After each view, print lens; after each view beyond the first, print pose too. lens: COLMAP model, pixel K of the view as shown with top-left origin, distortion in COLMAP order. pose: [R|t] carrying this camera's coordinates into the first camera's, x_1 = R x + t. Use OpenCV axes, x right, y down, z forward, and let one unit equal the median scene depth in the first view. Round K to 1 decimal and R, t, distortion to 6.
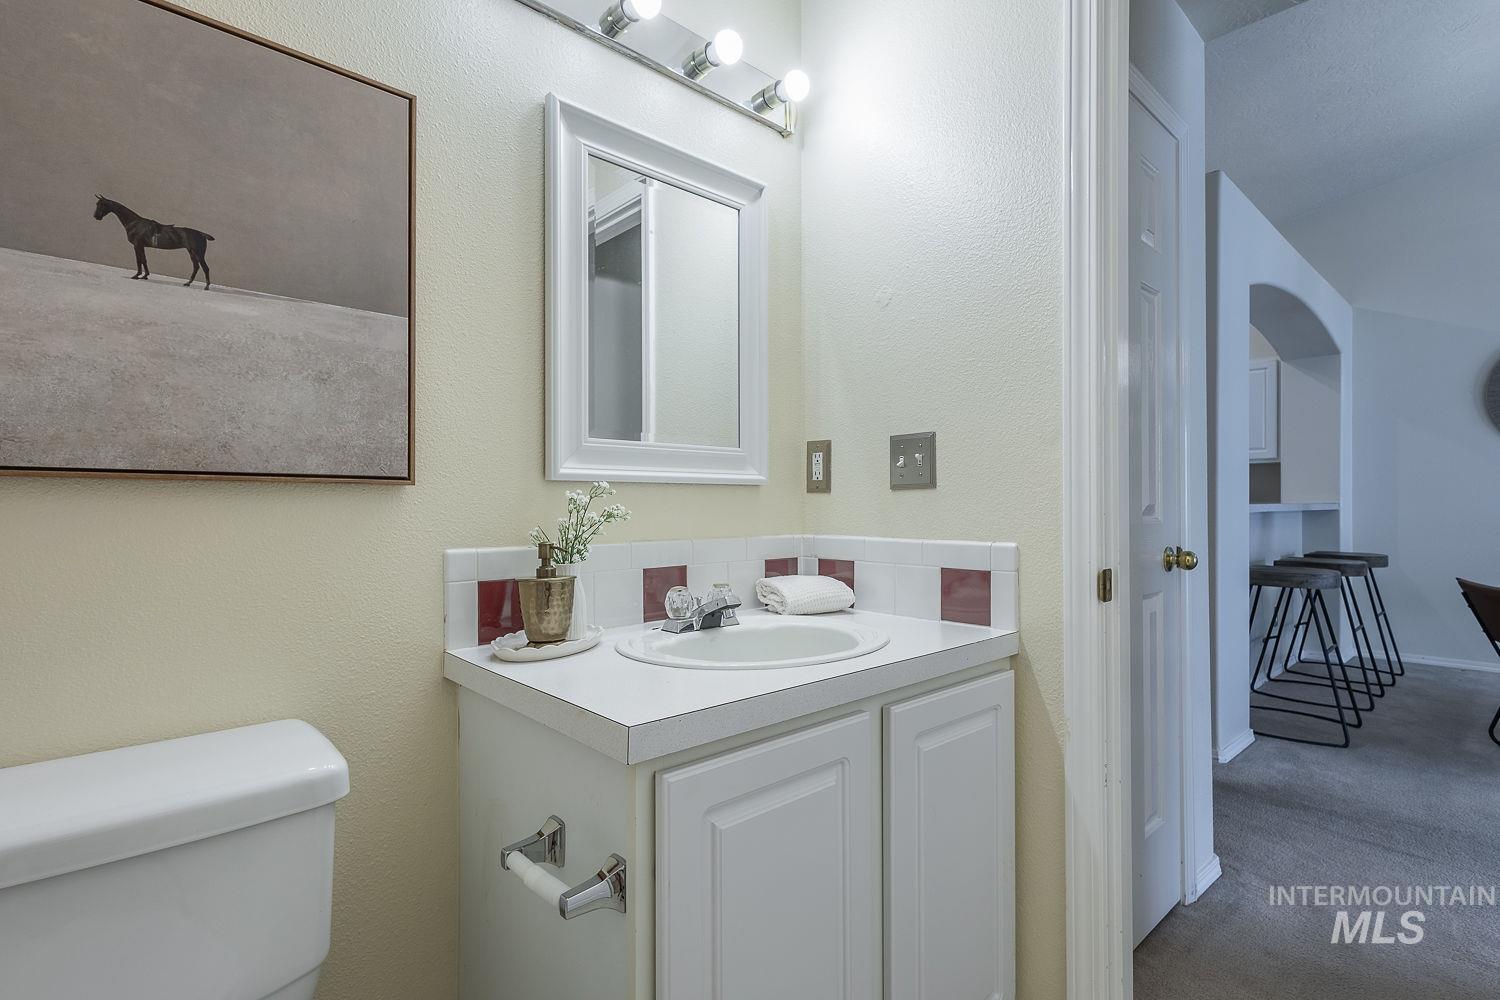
lens RADIAL K [[726.1, 0, 750.0], [0, 726.1, 500.0], [0, 0, 1]] dist [0.011967, 0.000063]
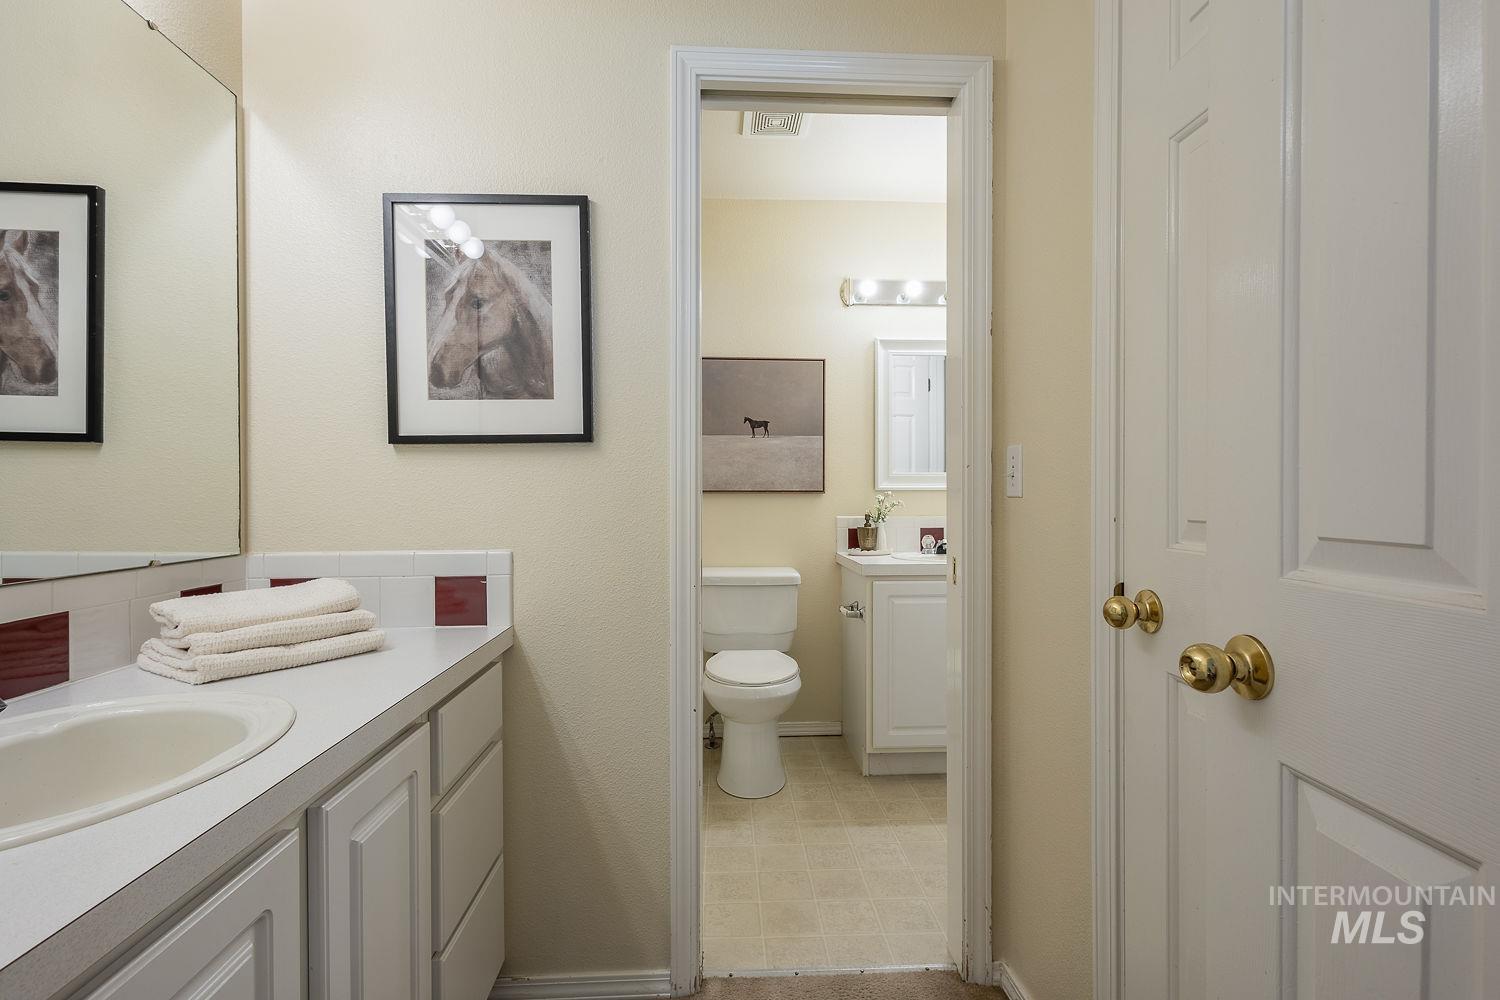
lens RADIAL K [[693.0, 0, 750.0], [0, 693.0, 500.0], [0, 0, 1]] dist [0.007398, -0.001356]
pose [[0.773067, 0.008627, -0.634266, 1.076553], [0.012401, 0.999511, 0.028711, -0.078929], [0.634203, -0.030061, 0.772582, -1.348200]]
